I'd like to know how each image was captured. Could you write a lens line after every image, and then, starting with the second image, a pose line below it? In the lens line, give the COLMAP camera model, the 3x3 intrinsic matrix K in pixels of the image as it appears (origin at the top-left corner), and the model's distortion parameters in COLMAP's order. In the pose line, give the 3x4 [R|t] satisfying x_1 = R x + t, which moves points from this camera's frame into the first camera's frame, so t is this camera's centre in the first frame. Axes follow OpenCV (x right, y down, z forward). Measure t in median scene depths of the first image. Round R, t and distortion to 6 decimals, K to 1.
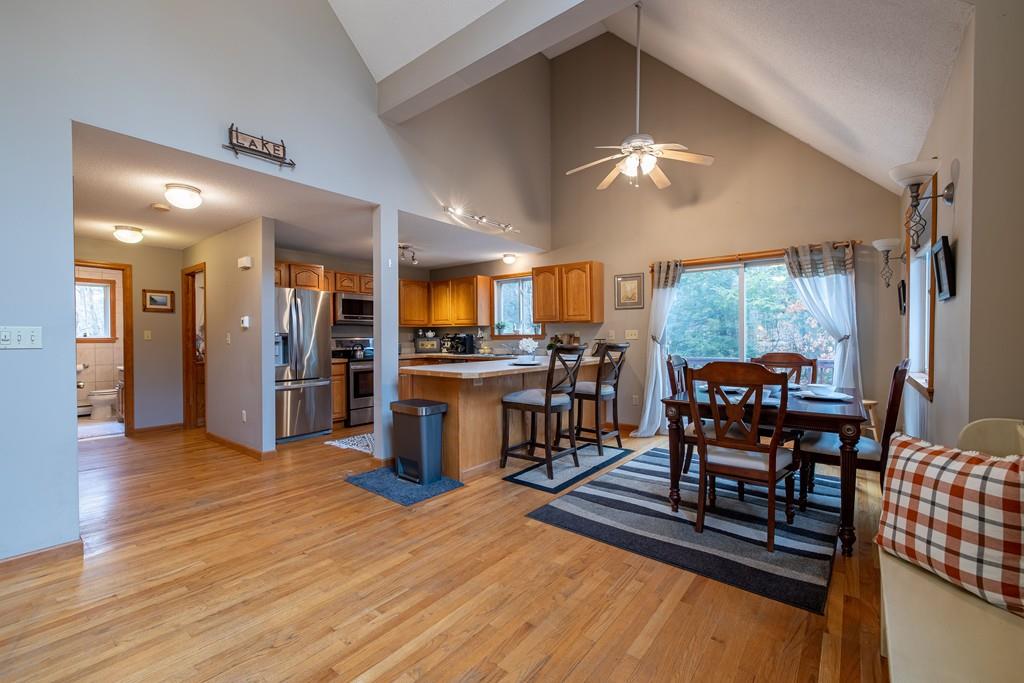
lens RADIAL K [[429.9, 0, 508.4], [0, 429.9, 345.5], [0, 0, 1]] dist [0.000467, 0.000055]
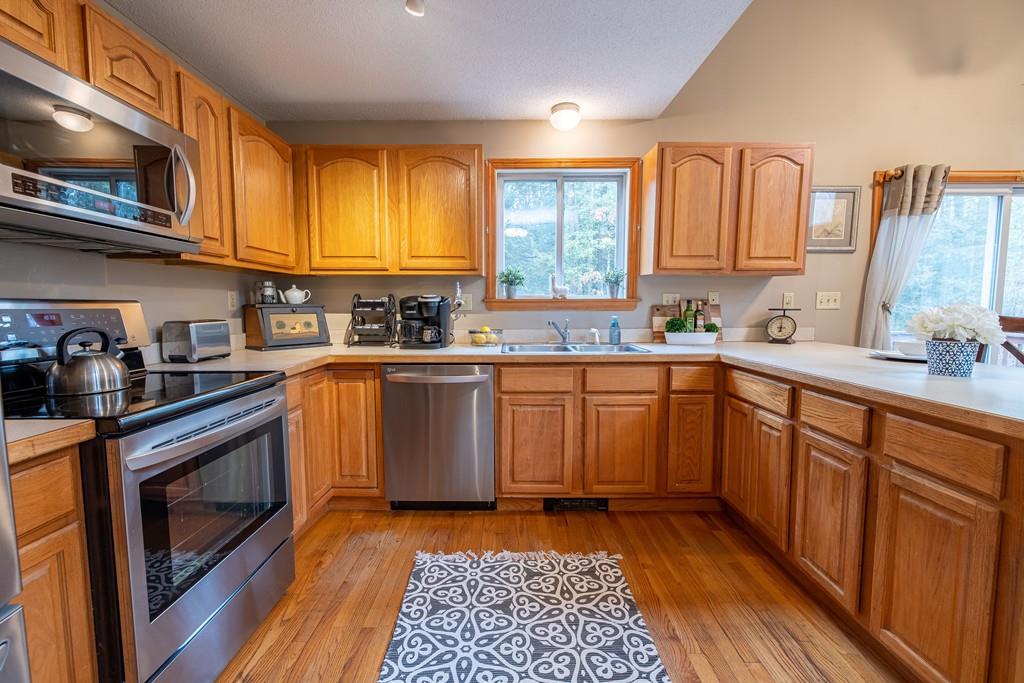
lens RADIAL K [[457.7, 0, 515.1], [0, 457.7, 345.2], [0, 0, 1]] dist [0.000462, -0.001232]
pose [[0.781832, -0.049290, 0.621537, -0.422062], [0.010483, 0.997768, 0.065941, -0.011499], [-0.623401, -0.045039, 0.780604, 0.866505]]
